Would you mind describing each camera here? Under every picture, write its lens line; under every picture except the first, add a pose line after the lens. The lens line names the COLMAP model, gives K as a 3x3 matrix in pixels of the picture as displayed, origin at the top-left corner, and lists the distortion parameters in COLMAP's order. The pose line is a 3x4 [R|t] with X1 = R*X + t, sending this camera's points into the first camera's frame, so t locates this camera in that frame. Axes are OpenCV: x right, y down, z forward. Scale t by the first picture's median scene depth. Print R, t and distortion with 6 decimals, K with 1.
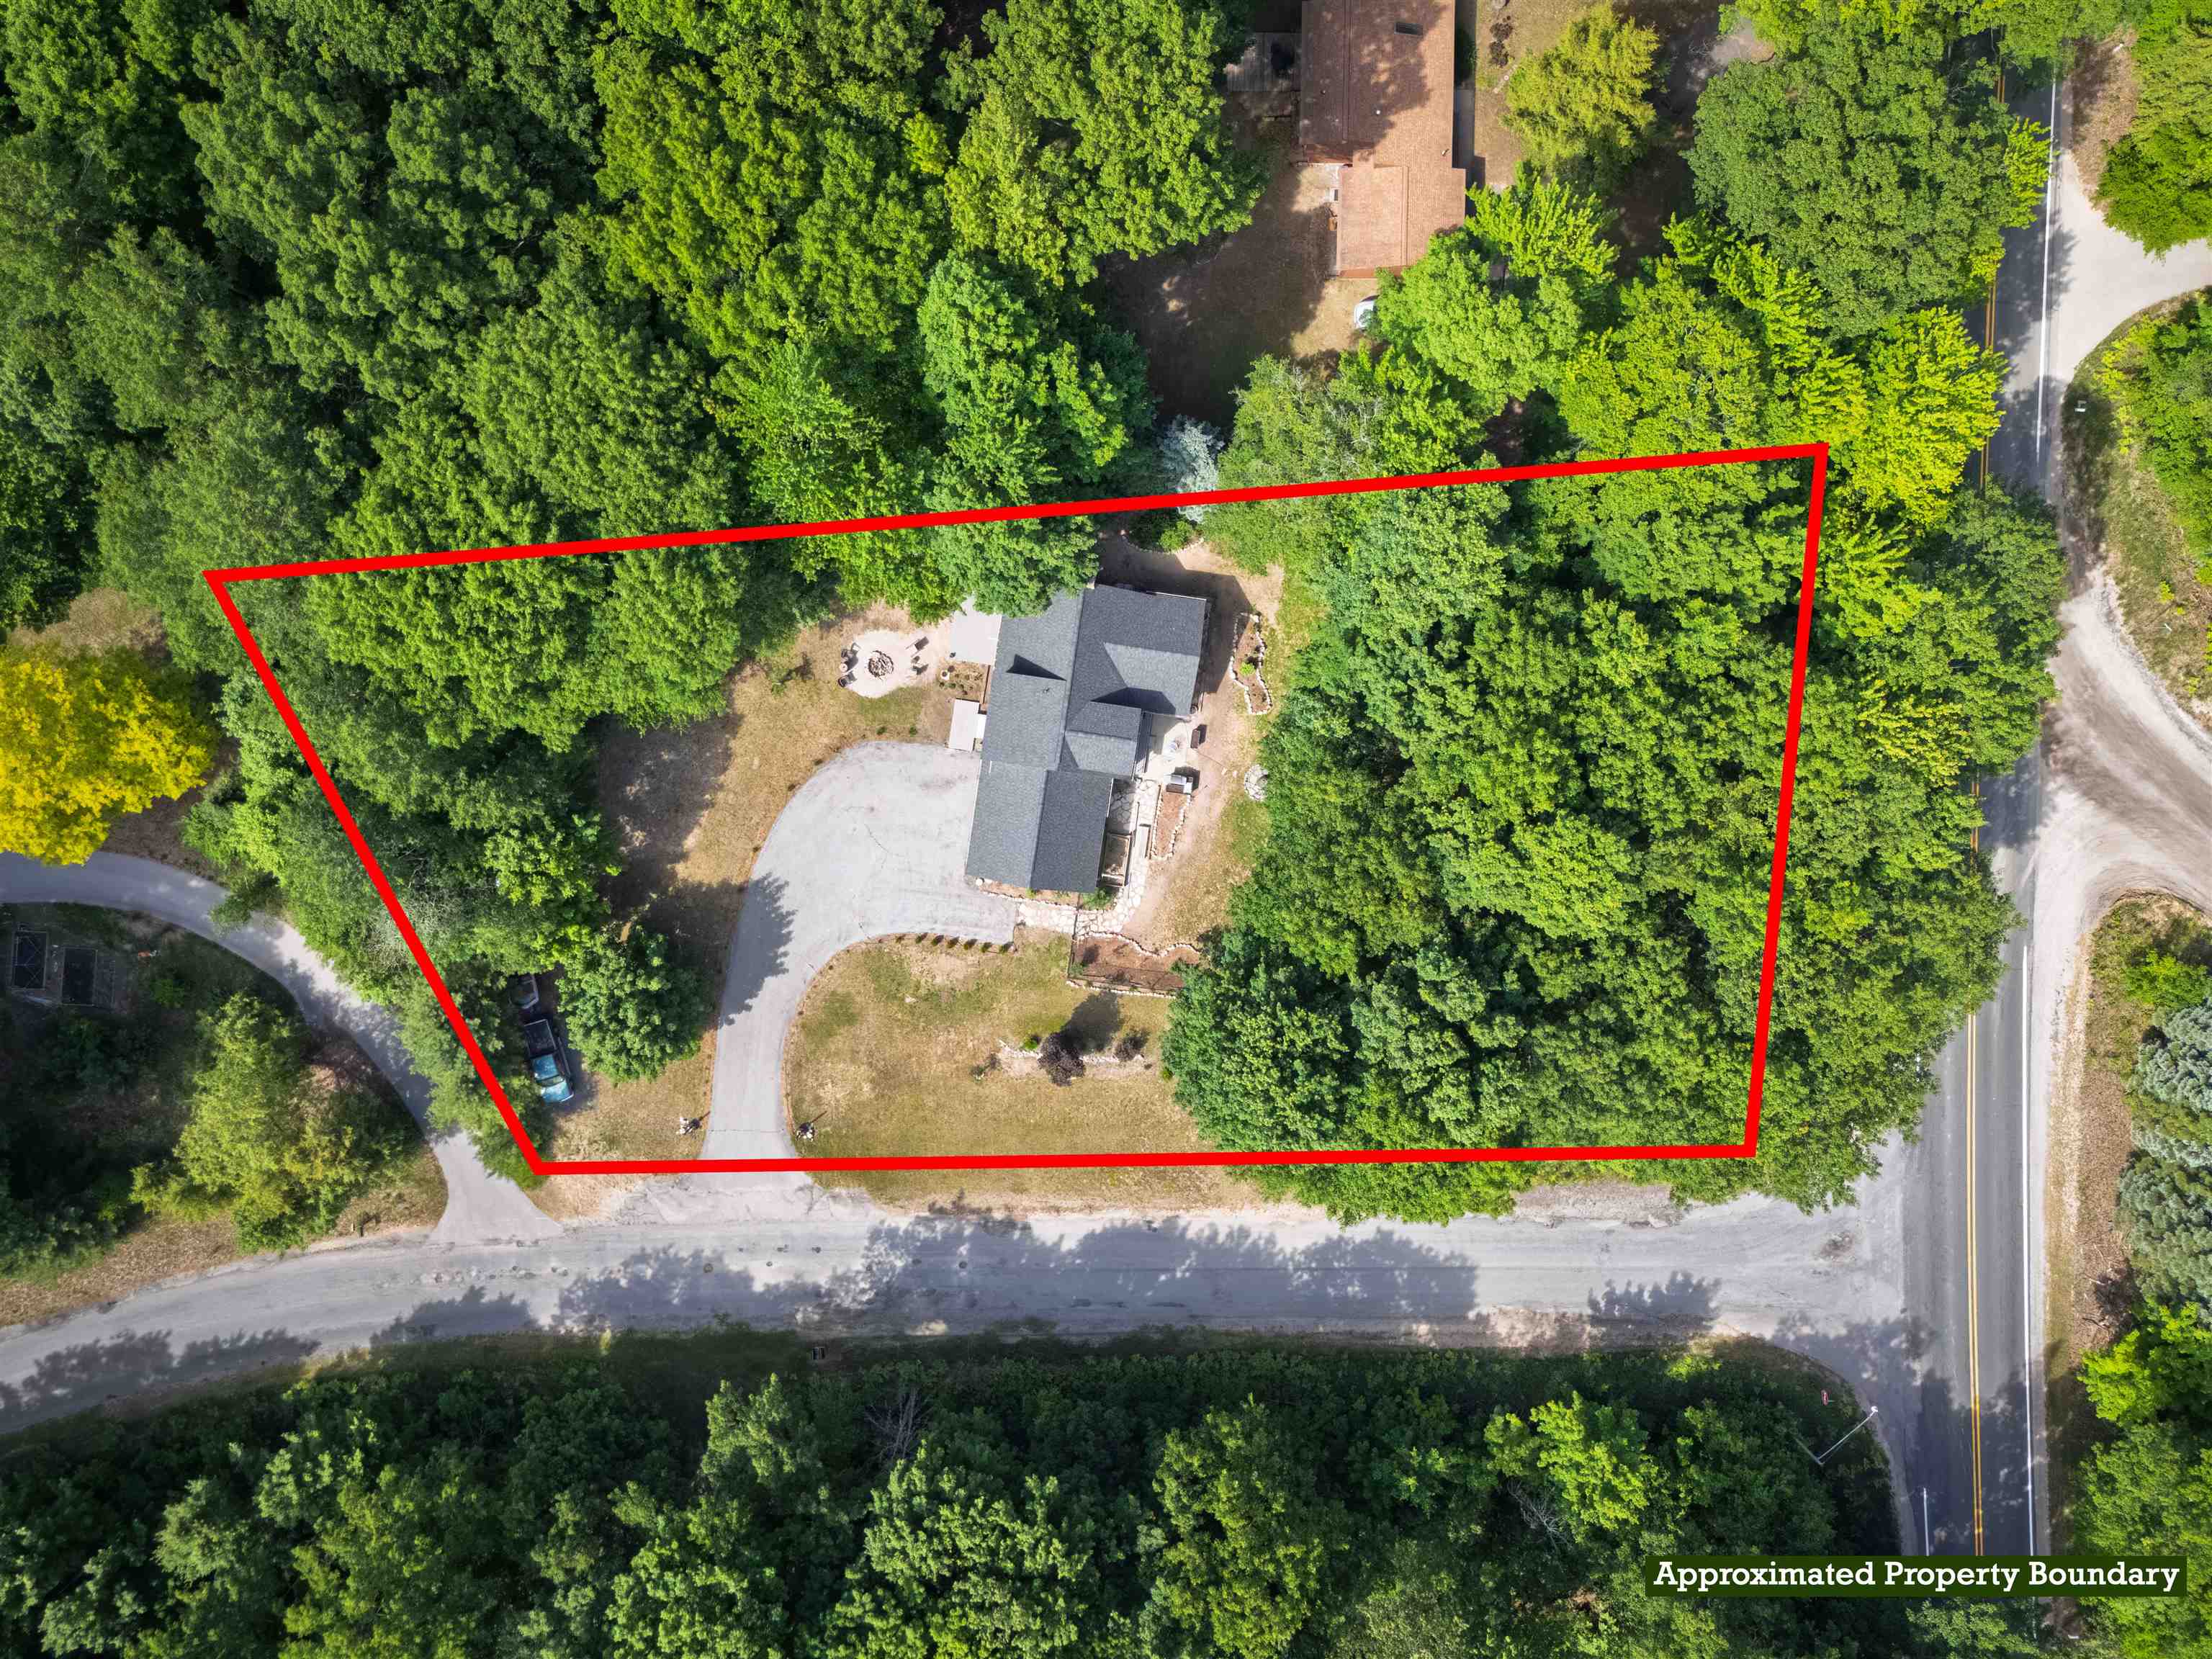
lens RADIAL K [[1547.0, 0, 1100.7], [0, 1547.0, 818.0], [0, 0, 1]] dist [0.012591, 0.002626]
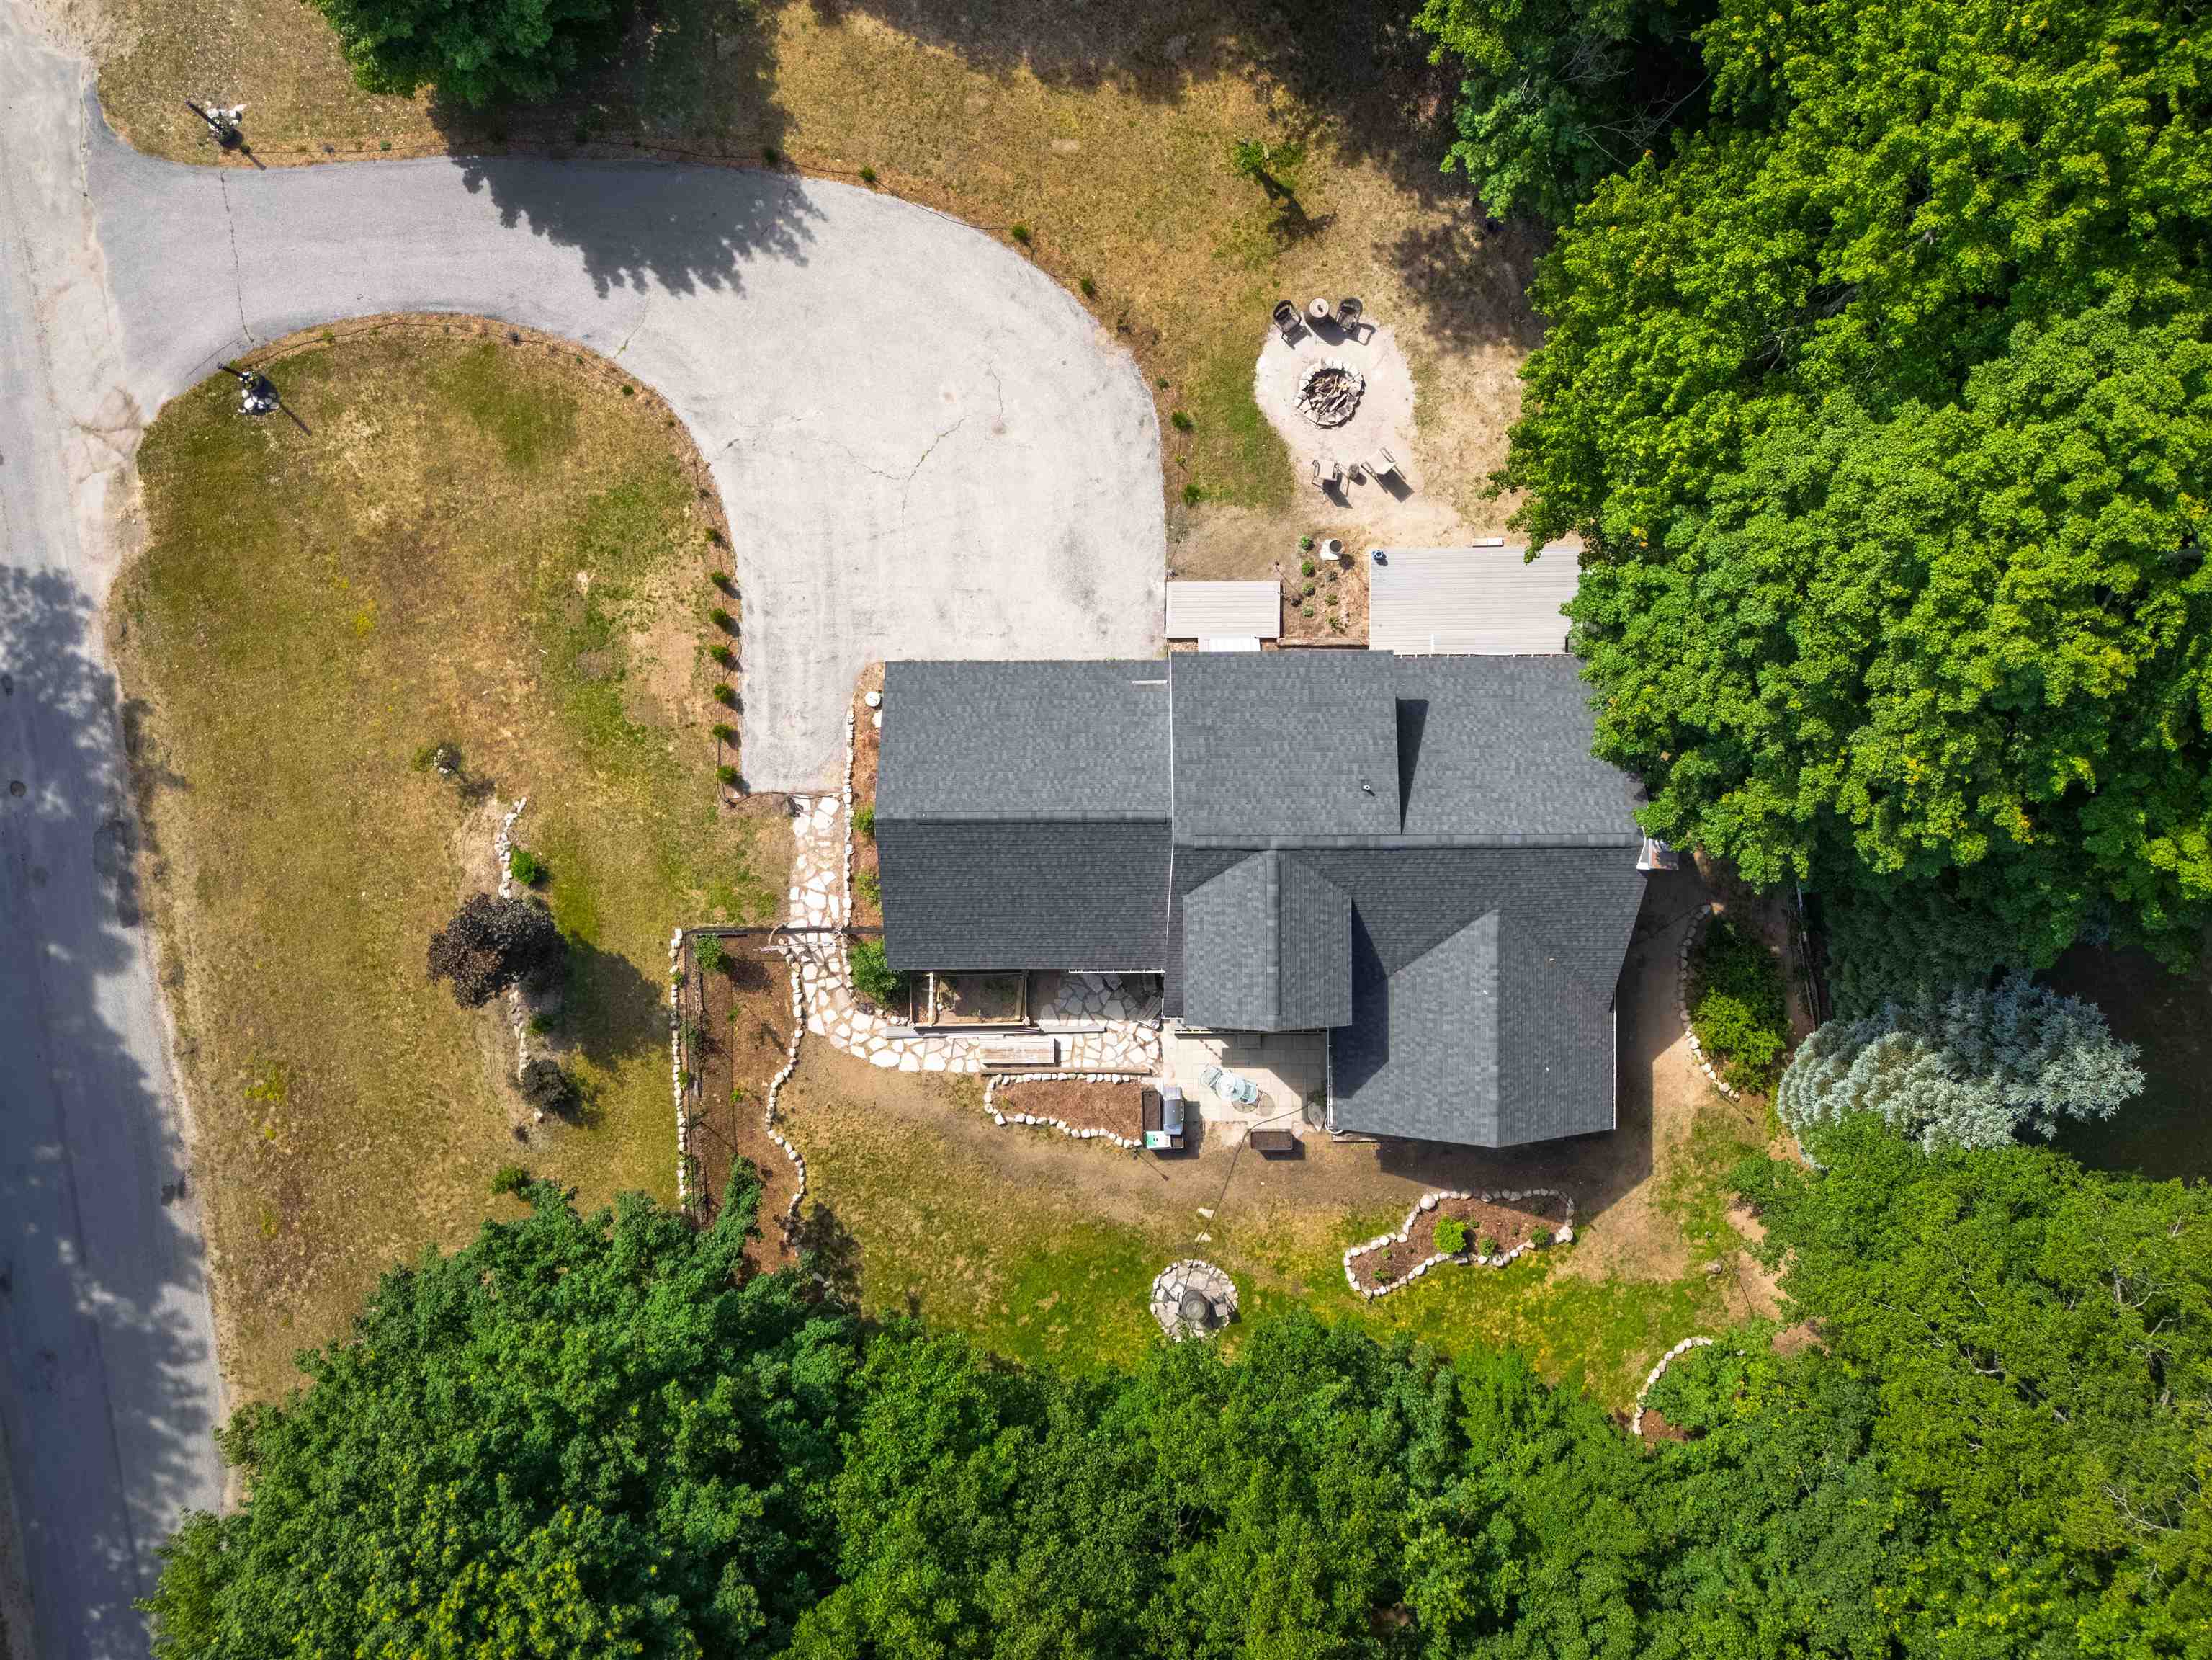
lens RADIAL K [[1547.3, 0, 1095.5], [0, 1547.3, 830.9], [0, 0, 1]] dist [0.012591, 0.002626]
pose [[0.150010, 0.988661, 0.006760, -0.035251], [-0.988186, 0.150148, -0.030721, -0.001761], [-0.031388, -0.002072, 0.999505, 0.565640]]
